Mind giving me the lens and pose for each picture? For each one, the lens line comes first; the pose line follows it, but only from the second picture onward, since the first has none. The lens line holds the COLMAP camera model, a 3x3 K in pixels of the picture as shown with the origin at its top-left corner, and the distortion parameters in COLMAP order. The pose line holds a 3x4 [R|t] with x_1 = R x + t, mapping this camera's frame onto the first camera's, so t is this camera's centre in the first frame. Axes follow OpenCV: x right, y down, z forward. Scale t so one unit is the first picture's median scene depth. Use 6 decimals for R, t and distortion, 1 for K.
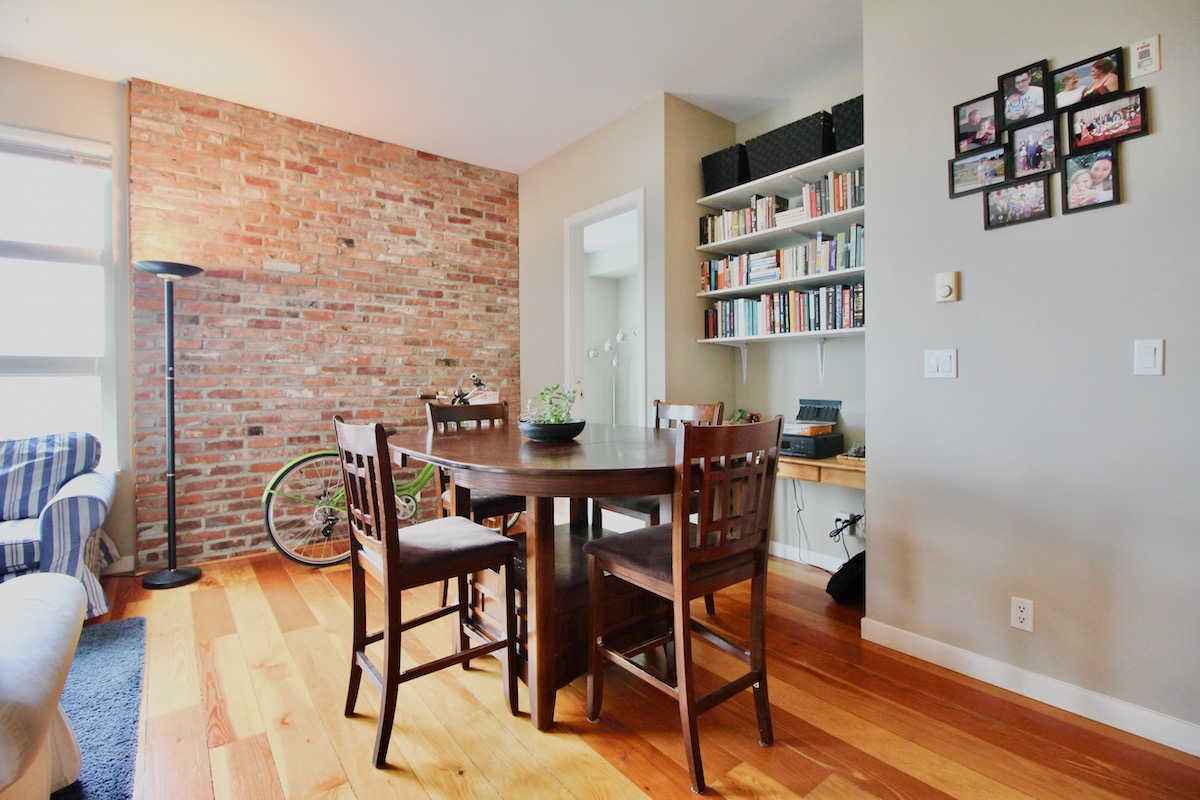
lens RADIAL K [[554.4, 0, 600.8], [0, 554.4, 386.9], [0, 0, 1]] dist [-0.013406, -0.006583]
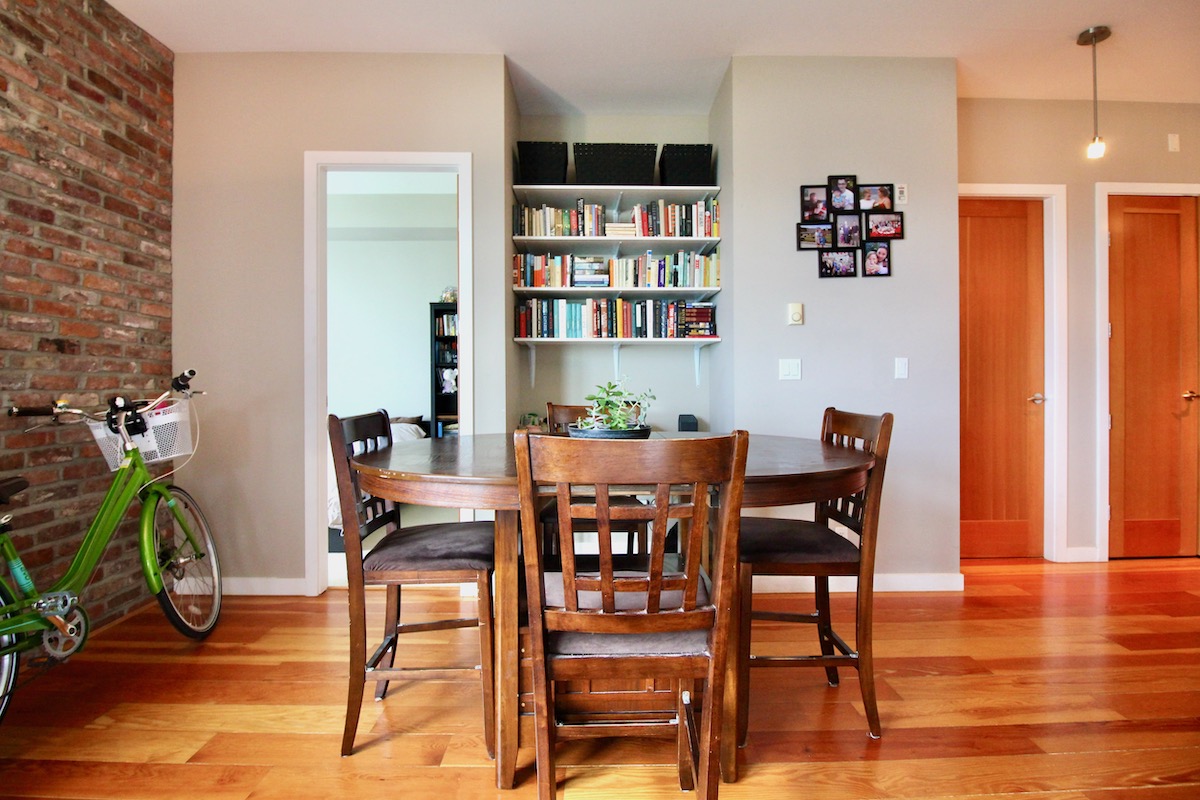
lens RADIAL K [[573.9, 0, 604.7], [0, 573.9, 384.7], [0, 0, 1]] dist [-0.000703, -0.011107]
pose [[0.604294, 0.006780, 0.796732, -0.512838], [0.010460, 0.999810, -0.016442, 0.009498], [-0.796693, 0.018269, 0.604108, 0.327856]]
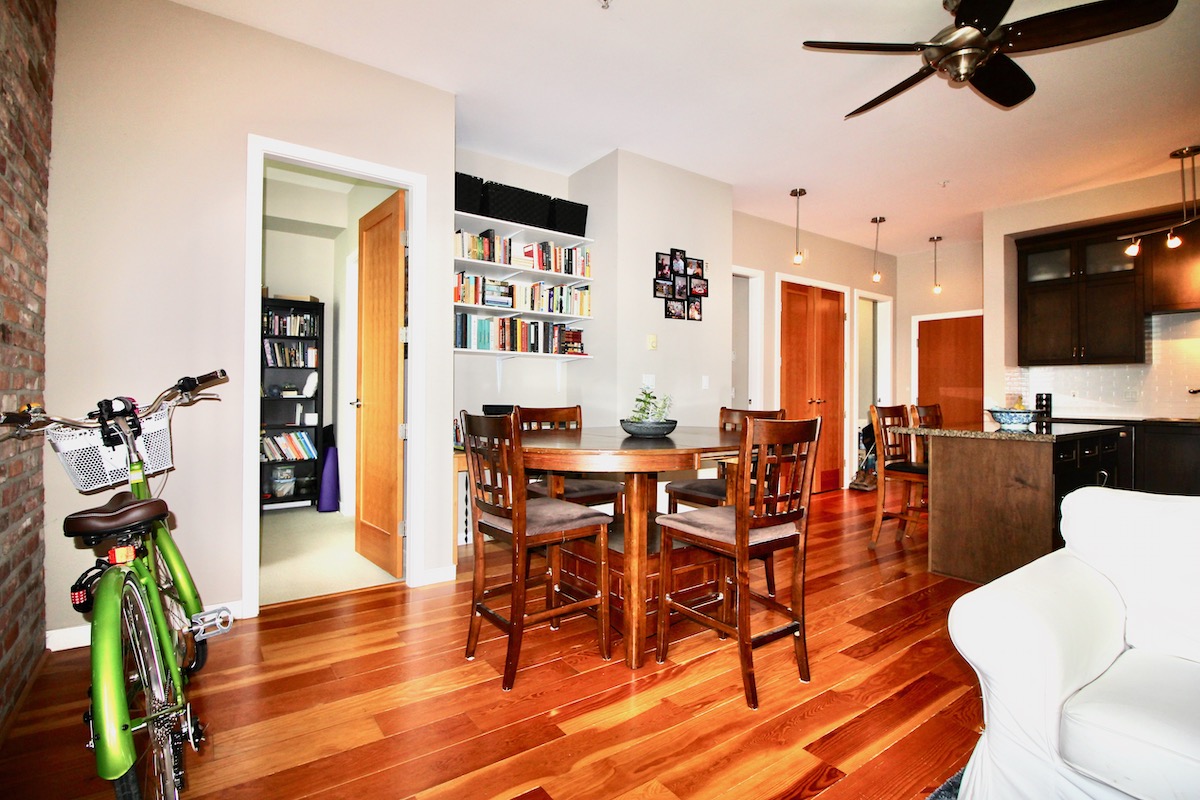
lens RADIAL K [[563.4, 0, 602.4], [0, 563.4, 389.1], [0, 0, 1]] dist [-0.001334, -0.012271]
pose [[0.037649, 0.014420, 0.999187, -0.869321], [0.006794, 0.999869, -0.014686, 0.007727], [-0.999268, 0.007341, 0.037546, 0.702473]]
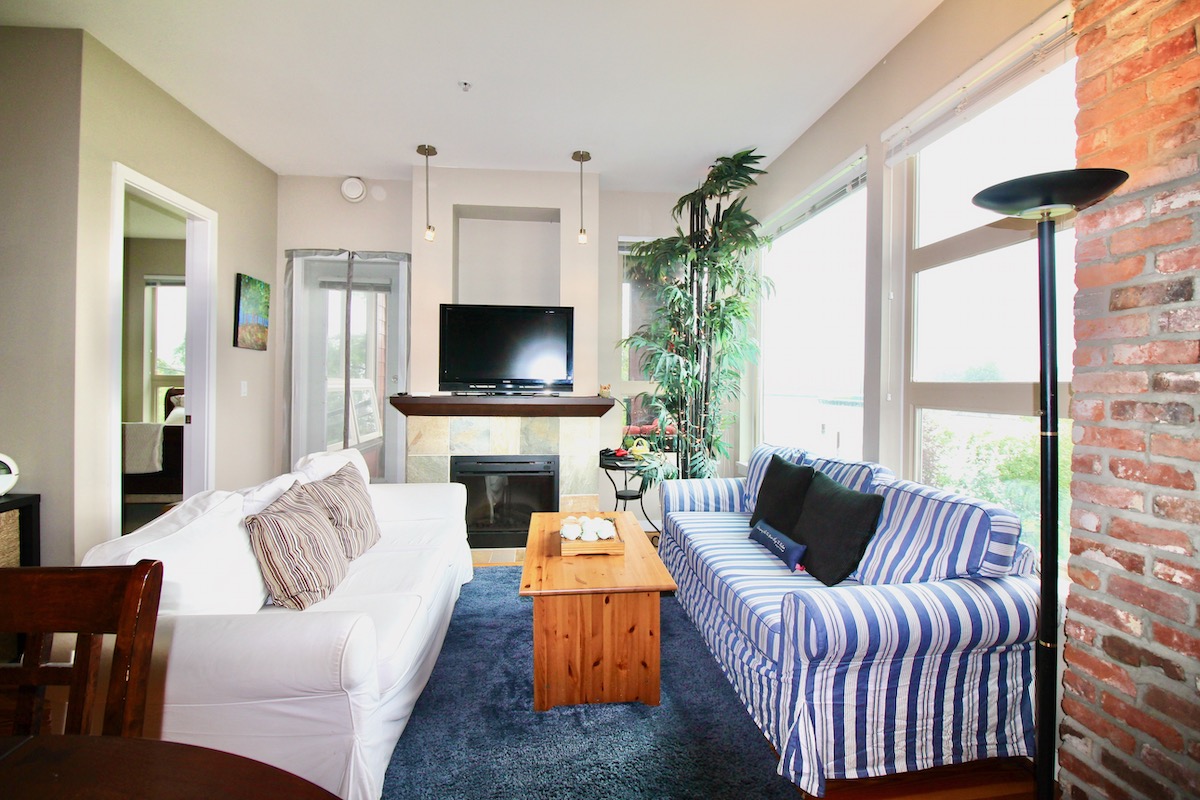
lens RADIAL K [[563.4, 0, 603.2], [0, 563.4, 384.9], [0, 0, 1]] dist [-0.001334, -0.012271]
pose [[-0.537138, 0.001450, -0.843493, -0.174442], [-0.019441, 0.999712, 0.014099, -0.050786], [0.843270, 0.023971, -0.536955, 0.860479]]
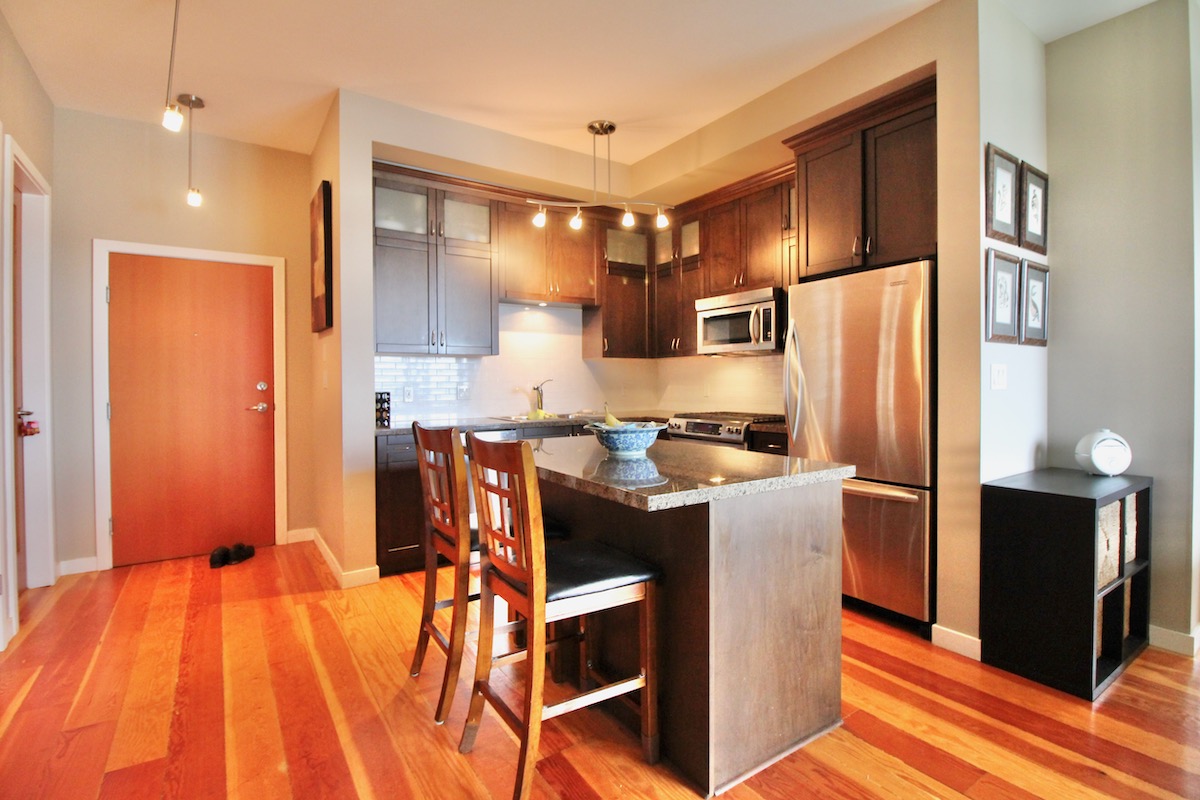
lens RADIAL K [[563.4, 0, 619.8], [0, 563.4, 393.5], [0, 0, 1]] dist [-0.001334, -0.012271]
pose [[-0.998818, 0.011298, 0.047279, 0.268877], [0.012798, 0.999420, 0.031550, -0.023137], [-0.046895, 0.032118, -0.998383, 0.603366]]
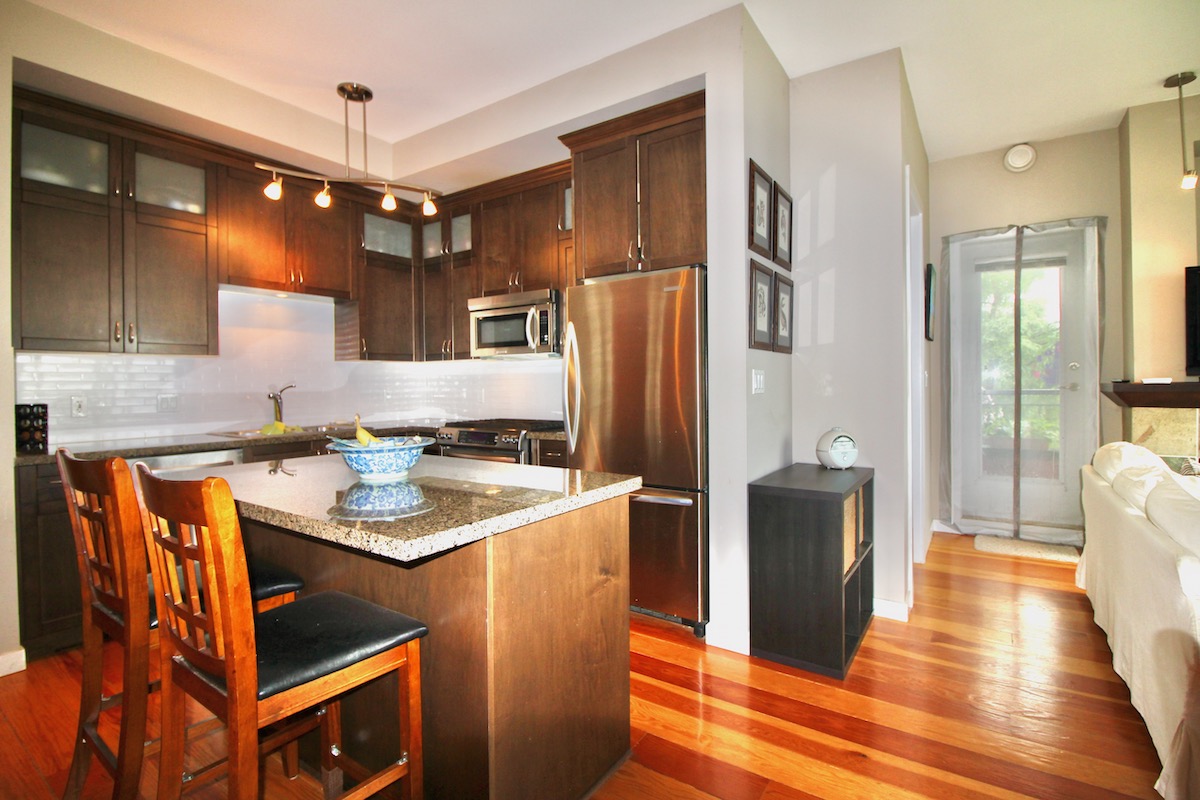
lens RADIAL K [[573.9, 0, 594.7], [0, 573.9, 386.5], [0, 0, 1]] dist [-0.000703, -0.011107]
pose [[-0.954257, 0.017388, -0.298482, 0.262552], [0.013389, 0.999791, 0.015440, -0.024205], [0.298688, 0.010737, -0.954290, 0.532204]]
